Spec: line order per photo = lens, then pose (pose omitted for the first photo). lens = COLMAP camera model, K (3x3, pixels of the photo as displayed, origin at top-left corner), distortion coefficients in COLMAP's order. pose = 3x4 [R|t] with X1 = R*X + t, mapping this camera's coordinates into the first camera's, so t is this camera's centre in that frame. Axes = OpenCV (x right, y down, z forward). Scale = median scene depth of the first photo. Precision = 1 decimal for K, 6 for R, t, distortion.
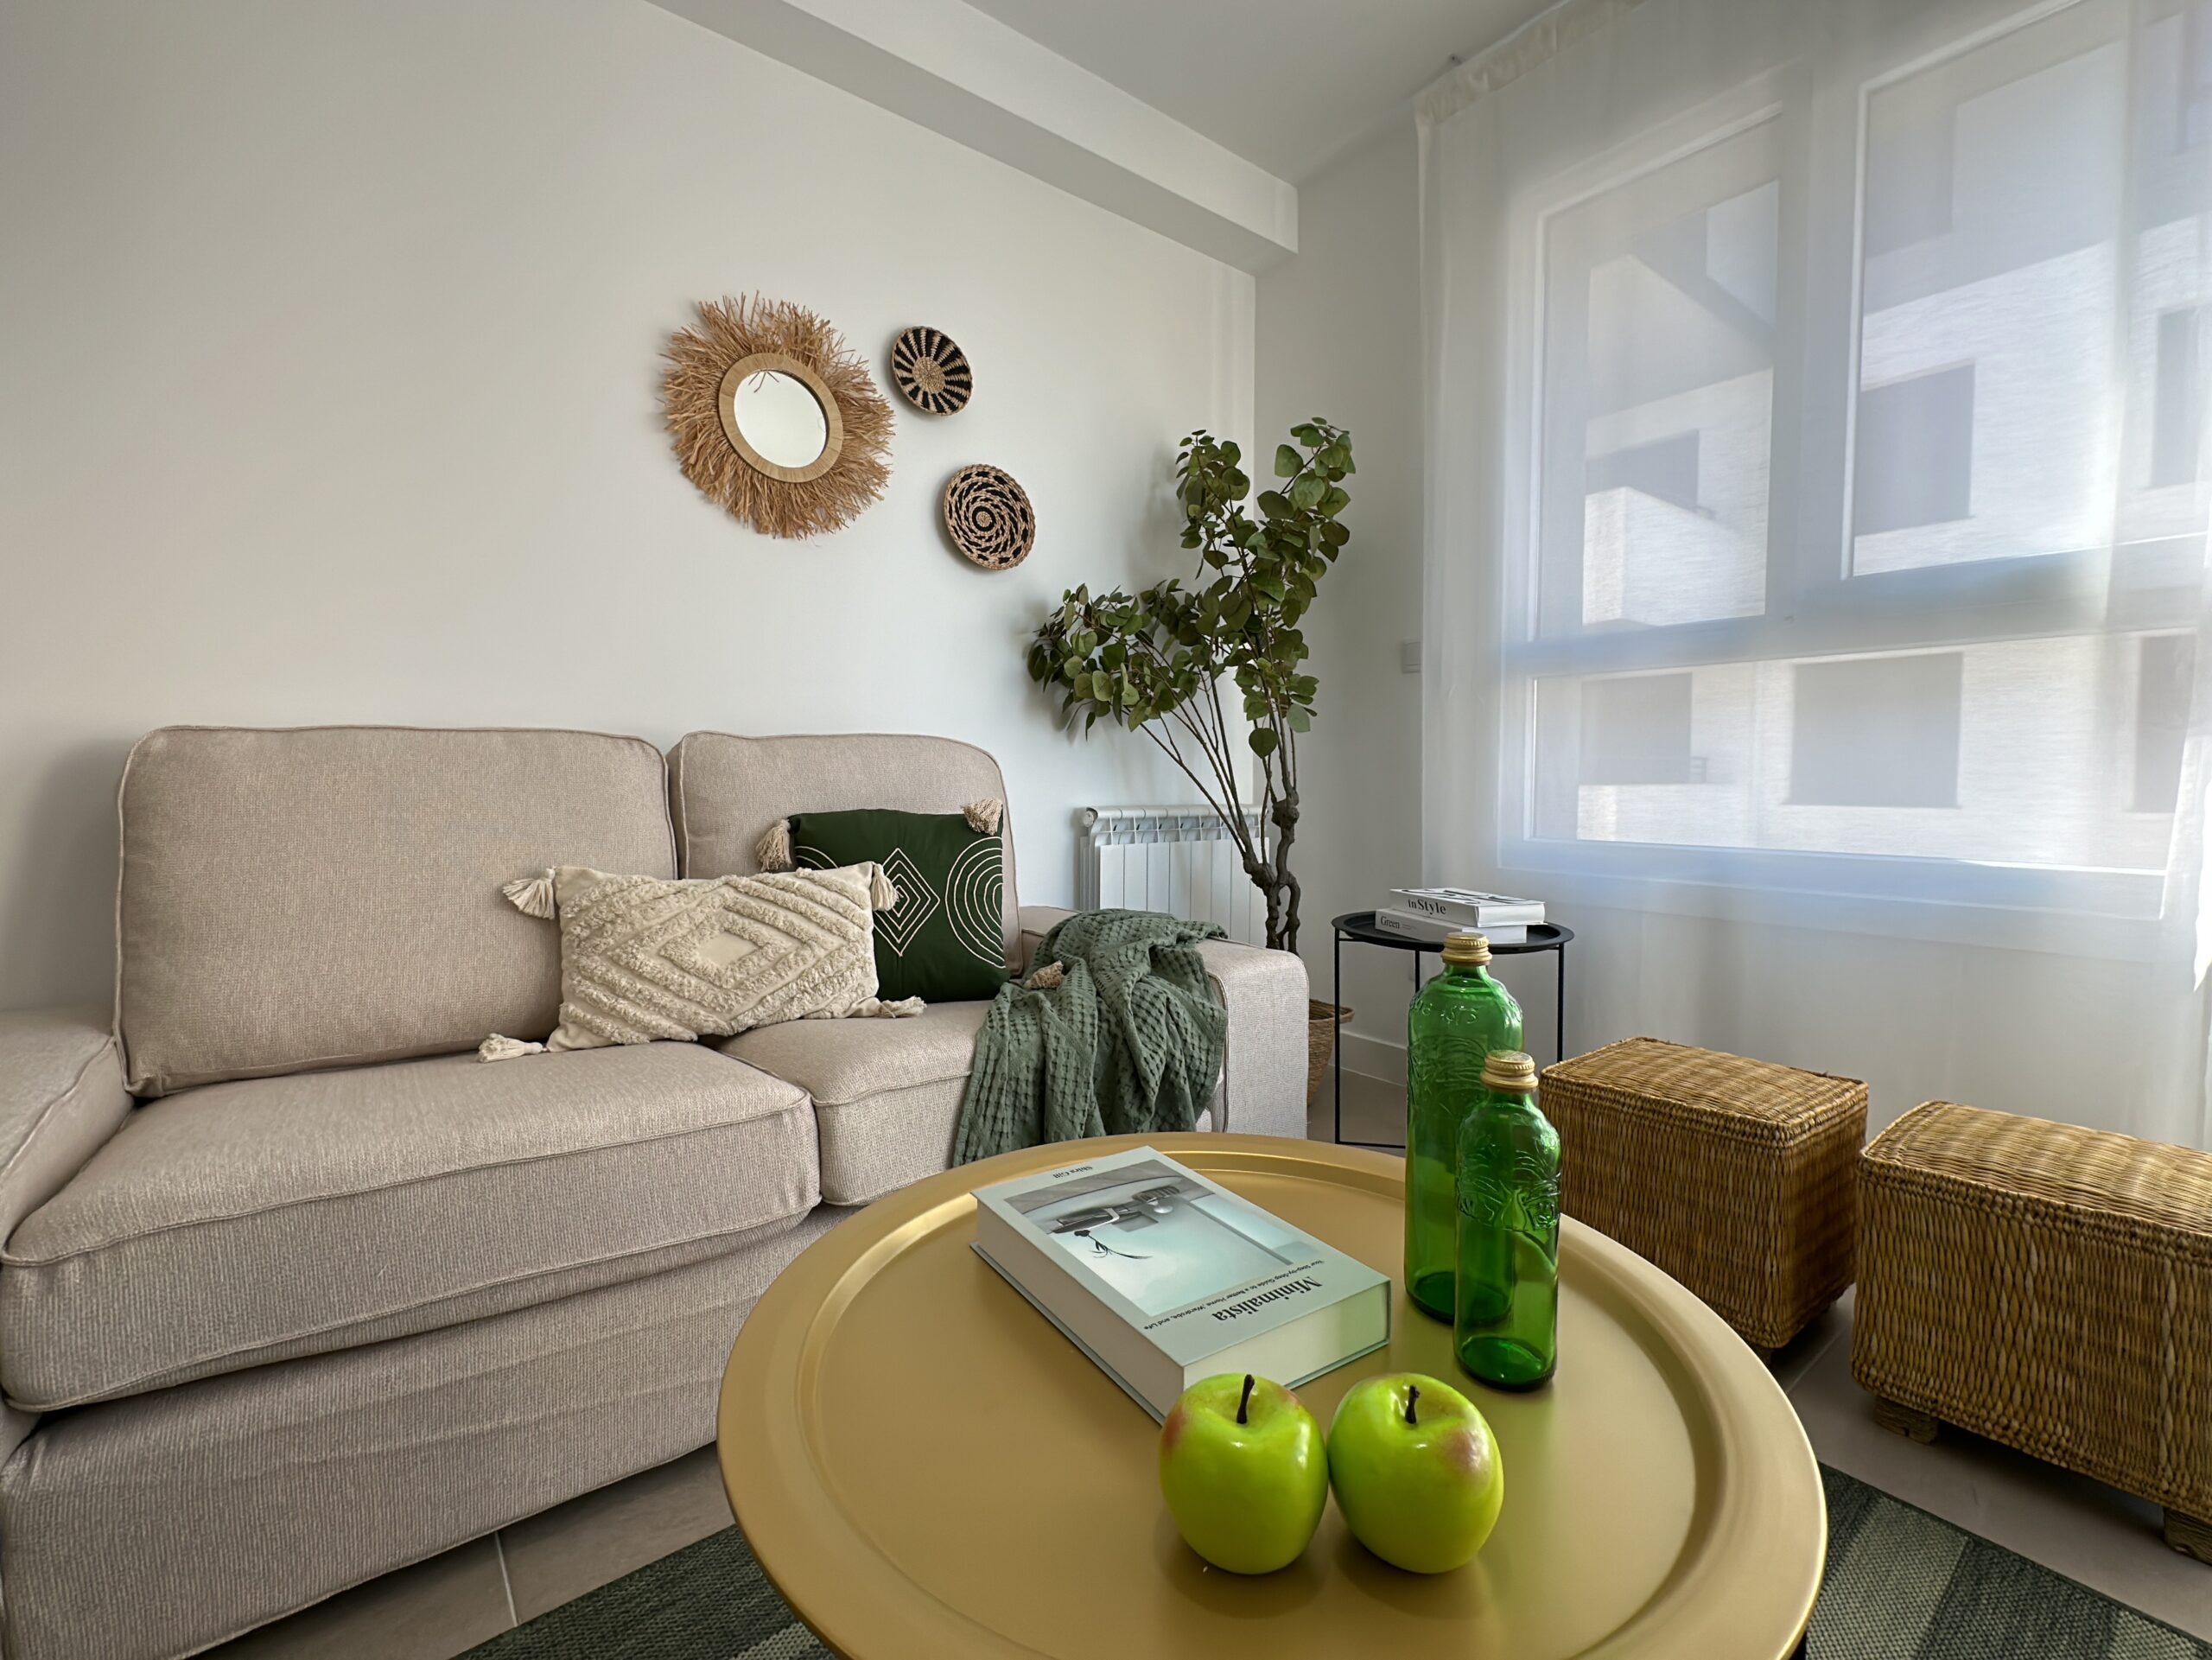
lens RADIAL K [[967.2, 0, 1097.2], [0, 967.2, 822.7], [0, 0, 1]] dist [-0.002741, -0.000900]
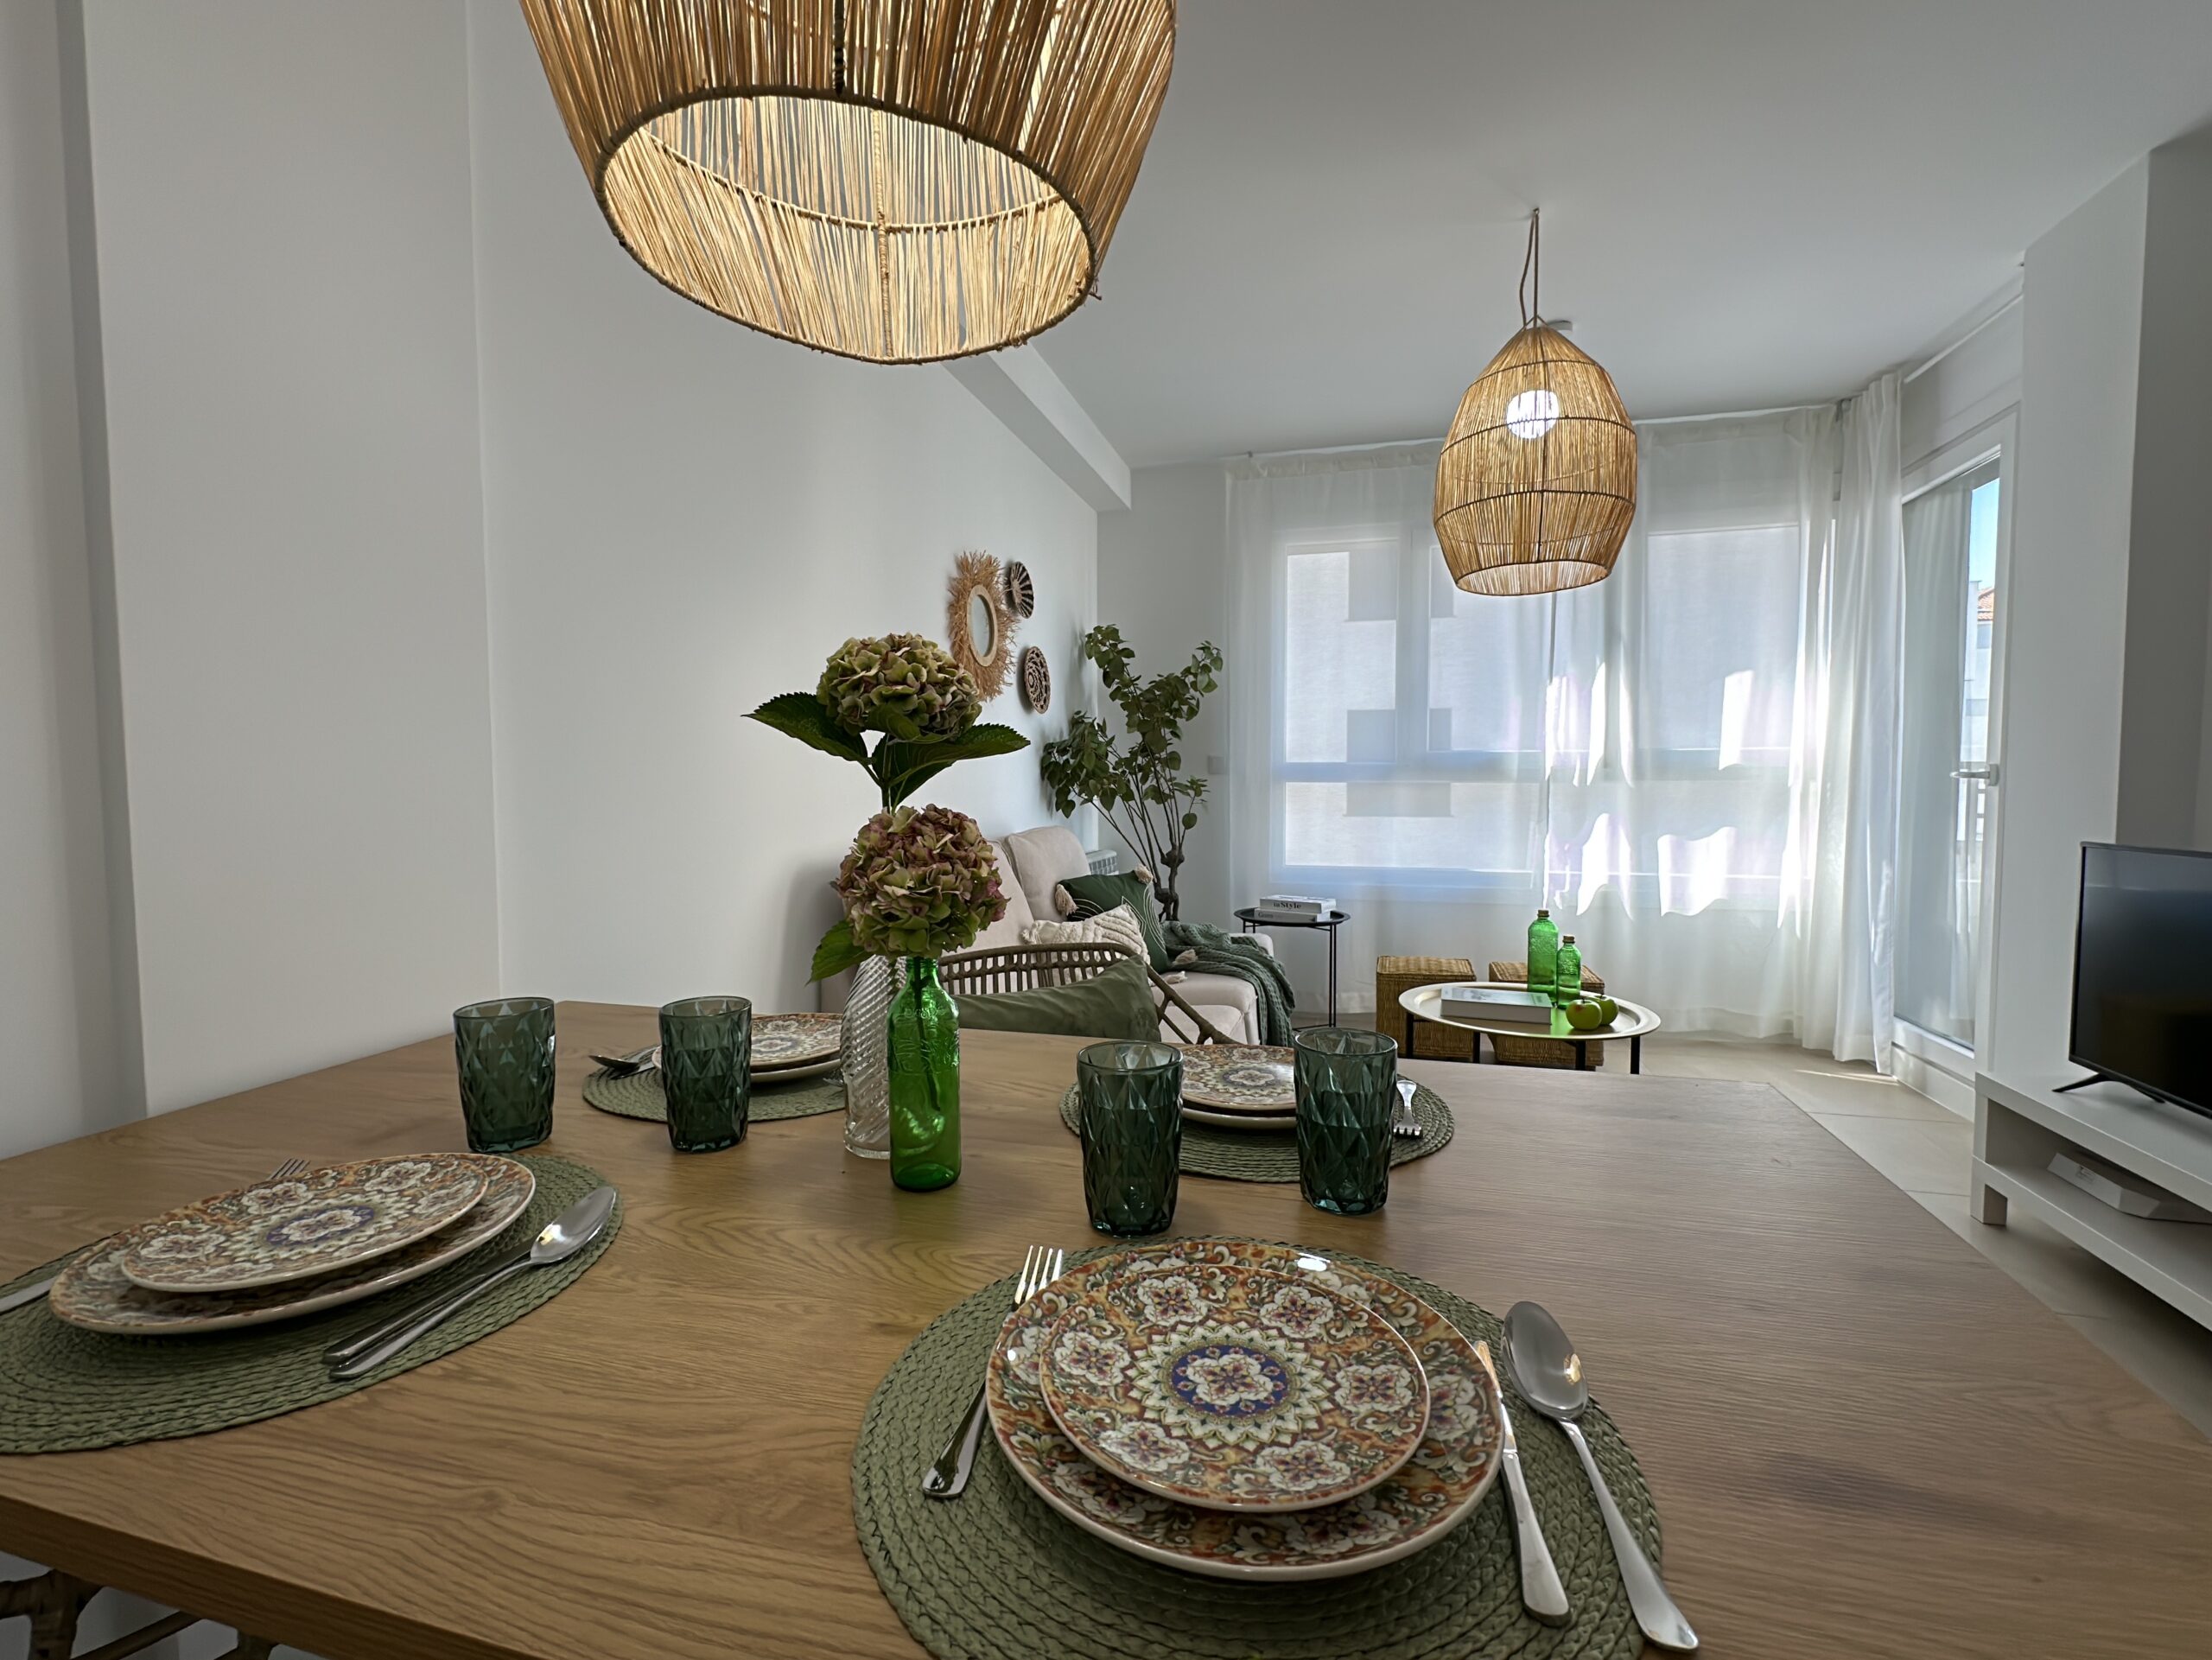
lens RADIAL K [[967.2, 0, 1097.2], [0, 967.2, 822.7], [0, 0, 1]] dist [-0.002741, -0.000900]
pose [[0.804825, -0.028280, 0.592839, -1.032686], [0.032784, 0.999457, 0.003169, -0.092611], [-0.592607, 0.016885, 0.805315, -0.334651]]
